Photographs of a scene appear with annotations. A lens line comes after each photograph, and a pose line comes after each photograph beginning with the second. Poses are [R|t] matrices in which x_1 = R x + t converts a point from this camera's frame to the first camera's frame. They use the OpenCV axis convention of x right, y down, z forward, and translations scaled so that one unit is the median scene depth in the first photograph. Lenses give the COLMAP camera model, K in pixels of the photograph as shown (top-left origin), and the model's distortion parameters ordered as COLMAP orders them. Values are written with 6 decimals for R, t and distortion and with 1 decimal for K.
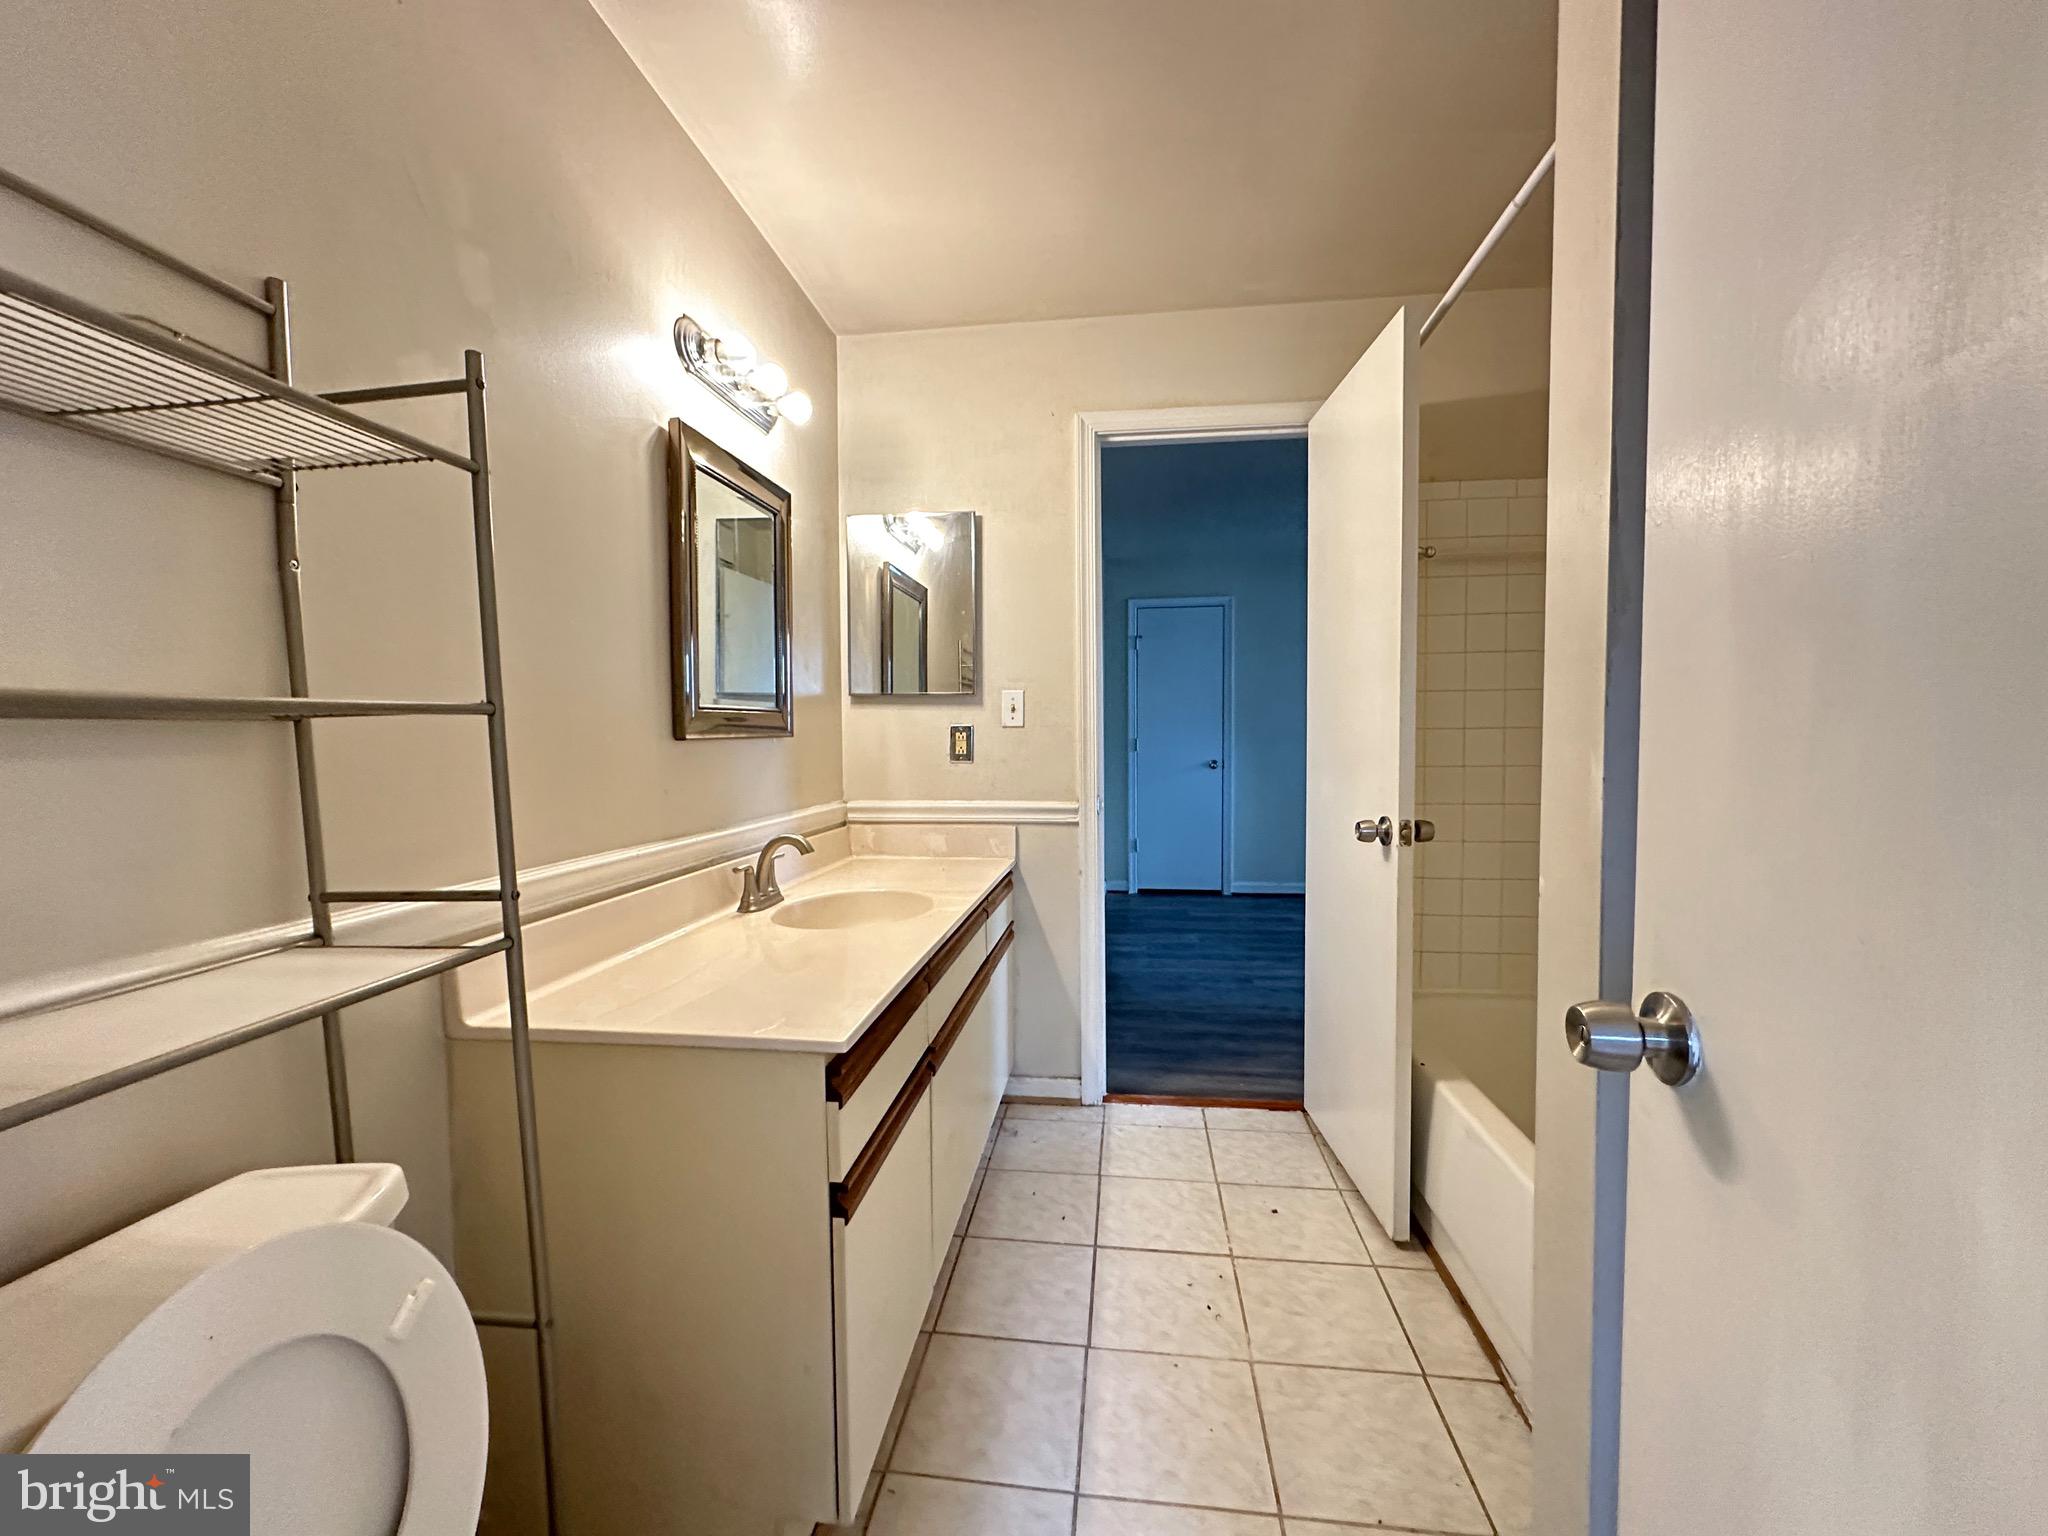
lens RADIAL K [[813.5, 0, 1025.1], [0, 813.5, 770.9], [0, 0, 1]] dist [-0.002476, 0.000374]
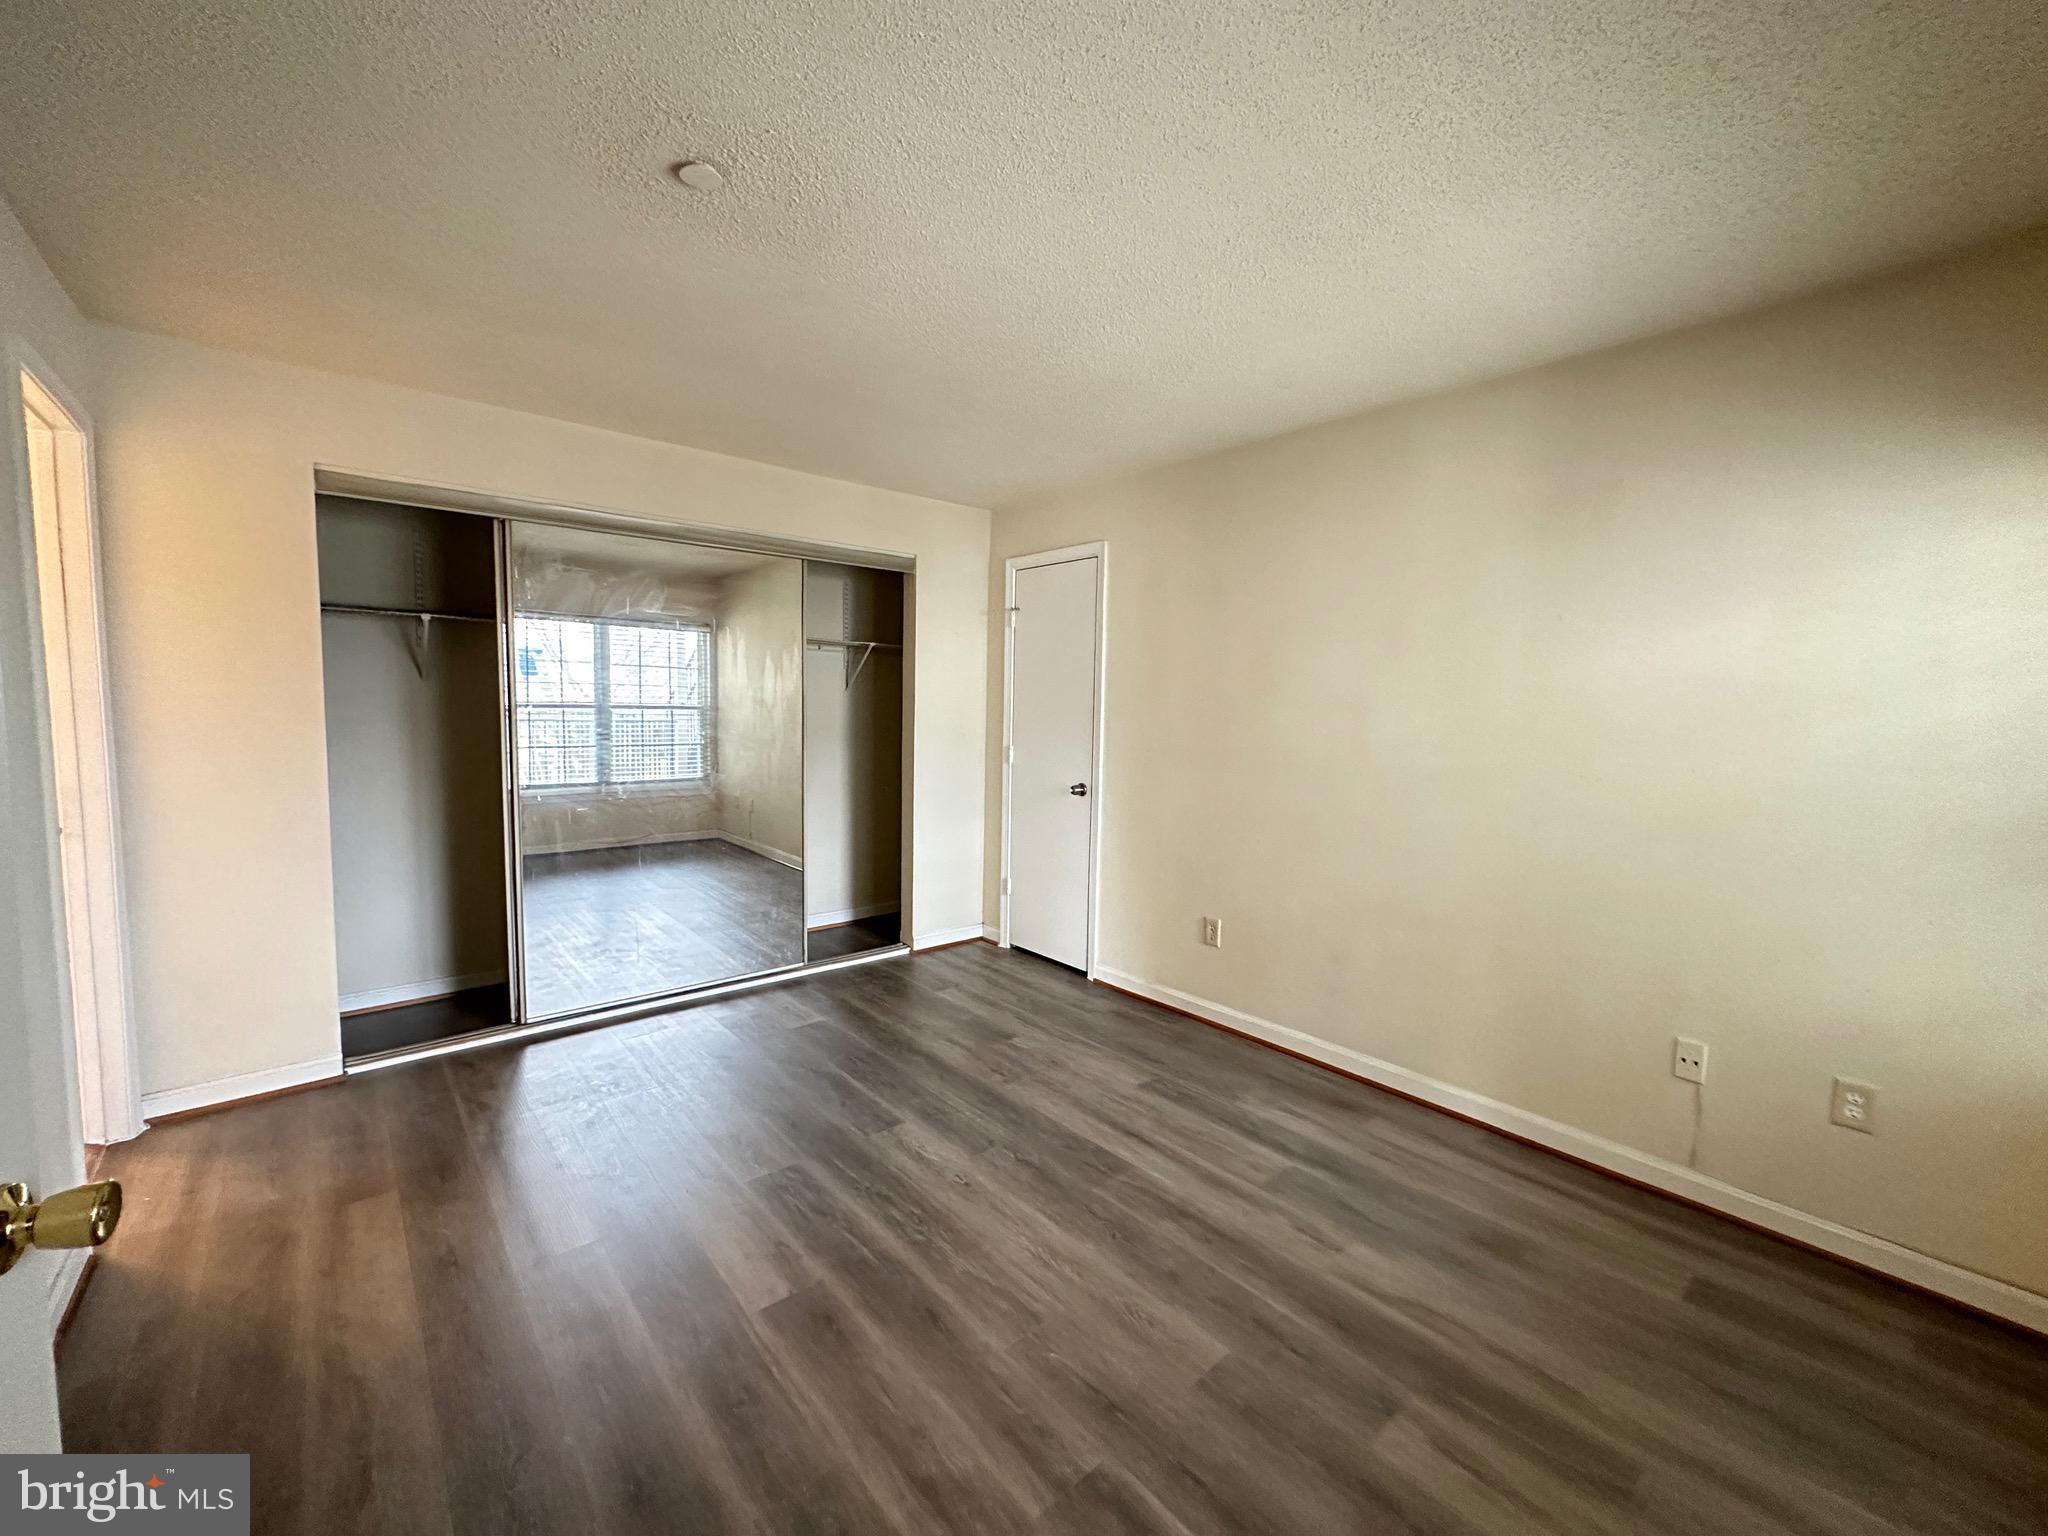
lens RADIAL K [[813.5, 0, 1025.1], [0, 813.5, 770.9], [0, 0, 1]] dist [-0.002476, 0.000374]
pose [[0.749188, 0.076765, -0.657894, 0.646203], [-0.056001, 0.997046, 0.052566, -0.057074], [0.659986, -0.002539, 0.751274, 0.446294]]
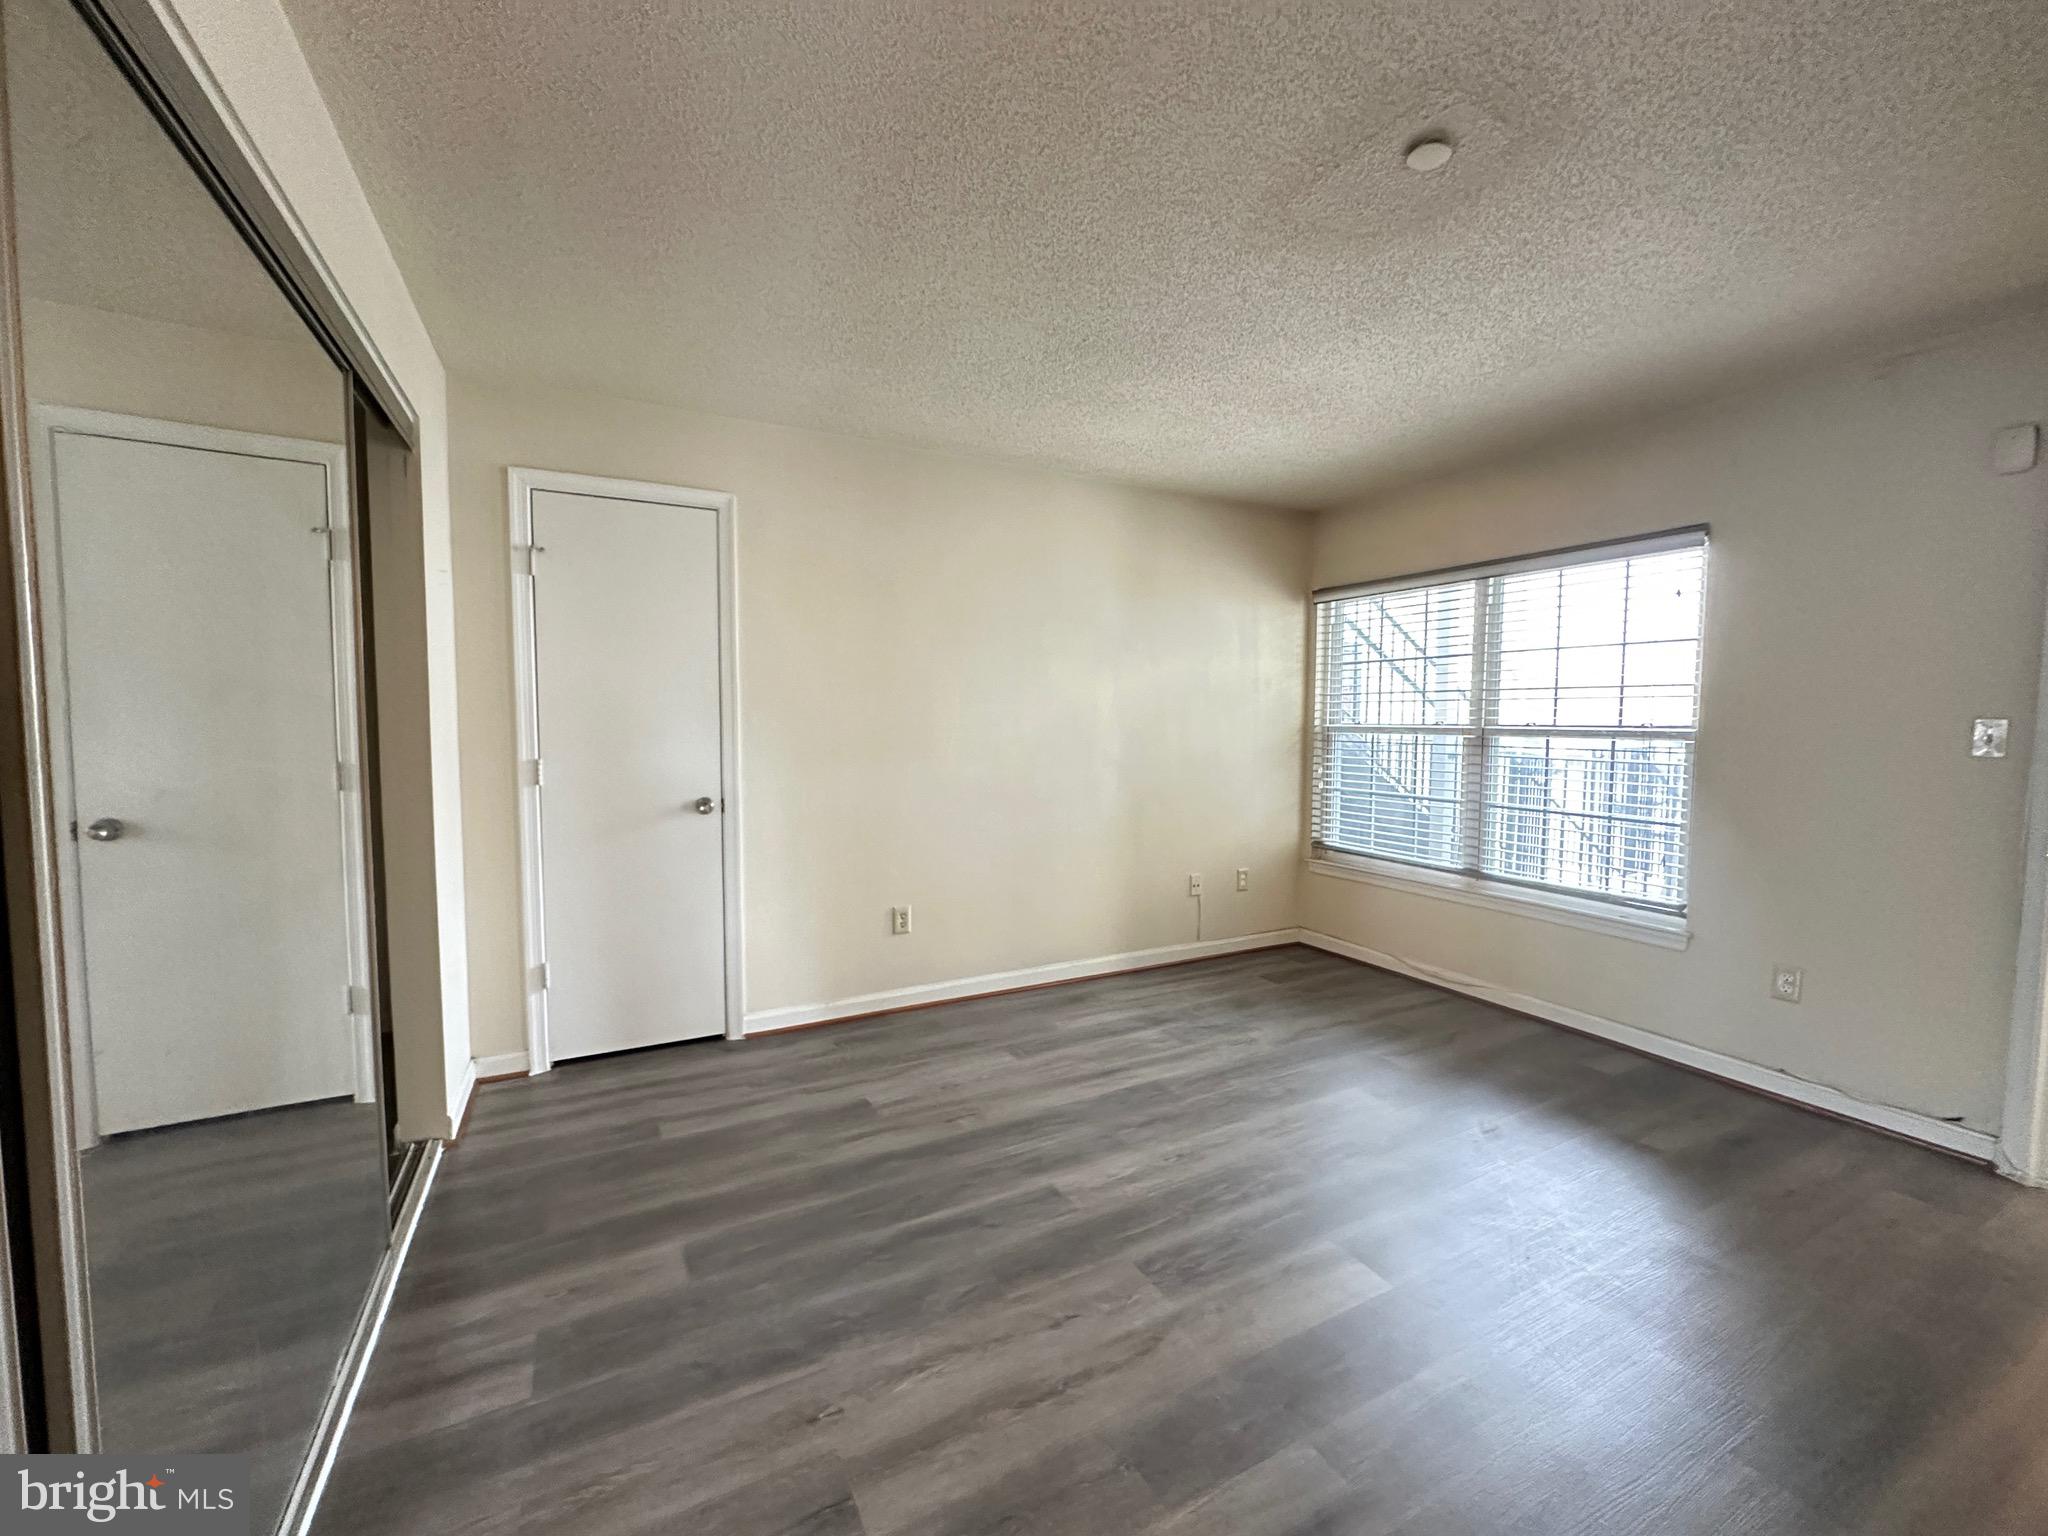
lens RADIAL K [[813.5, 0, 1025.1], [0, 813.5, 770.9], [0, 0, 1]] dist [-0.002476, 0.000374]
pose [[0.814287, -0.026236, 0.579869, 0.092715], [0.016491, 0.999620, 0.022070, -0.038990], [-0.580228, -0.008409, 0.814410, 0.437473]]
